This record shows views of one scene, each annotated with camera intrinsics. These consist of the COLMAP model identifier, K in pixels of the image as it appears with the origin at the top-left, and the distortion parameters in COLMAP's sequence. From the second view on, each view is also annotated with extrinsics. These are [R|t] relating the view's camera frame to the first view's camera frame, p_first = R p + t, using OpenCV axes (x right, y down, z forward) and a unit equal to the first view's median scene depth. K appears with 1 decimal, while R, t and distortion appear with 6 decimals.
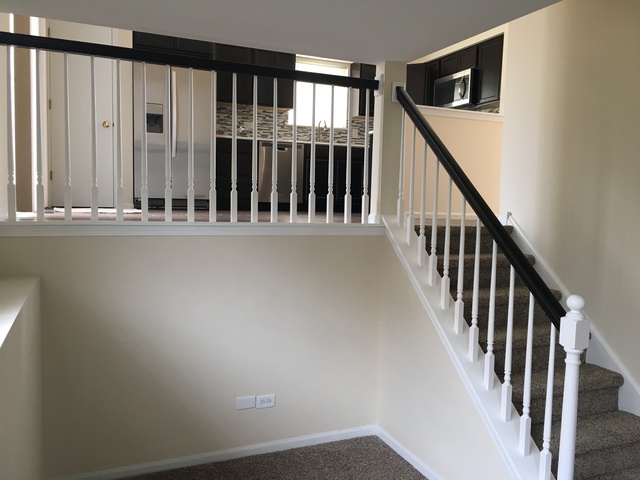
lens RADIAL K [[544.6, 0, 319.5], [0, 544.6, 240.3], [0, 0, 1]] dist [0.052043, -0.052399]
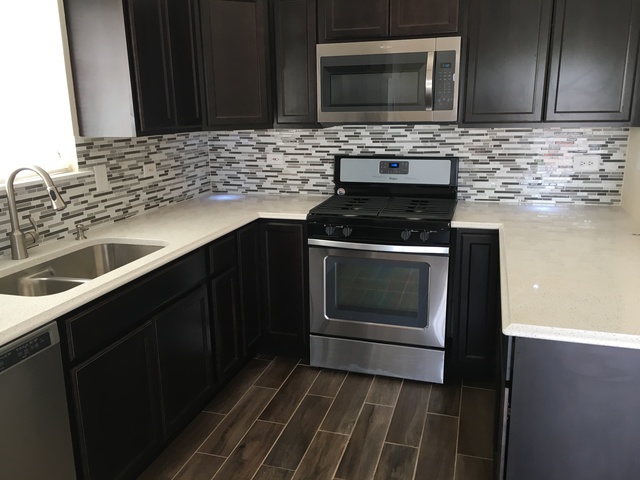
lens RADIAL K [[544.6, 0, 321.2], [0, 544.6, 239.3], [0, 0, 1]] dist [0.052043, -0.052399]
pose [[0.648062, -0.212089, 0.731461, -0.110357], [0.089148, 0.974964, 0.203709, -0.230384], [-0.756352, -0.066807, 0.650744, 0.714017]]
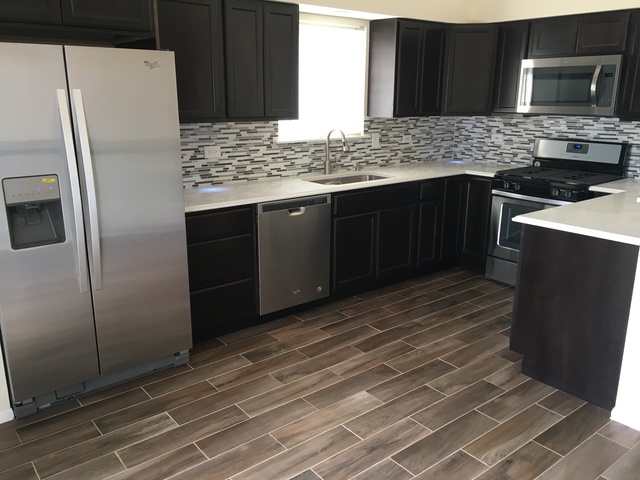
lens RADIAL K [[544.6, 0, 318.9], [0, 544.6, 240.0], [0, 0, 1]] dist [0.052043, -0.052399]
pose [[0.963209, -0.086977, 0.254289, -0.167826], [0.038332, 0.980970, 0.190337, -0.218691], [-0.266005, -0.173587, 0.948213, 0.452775]]
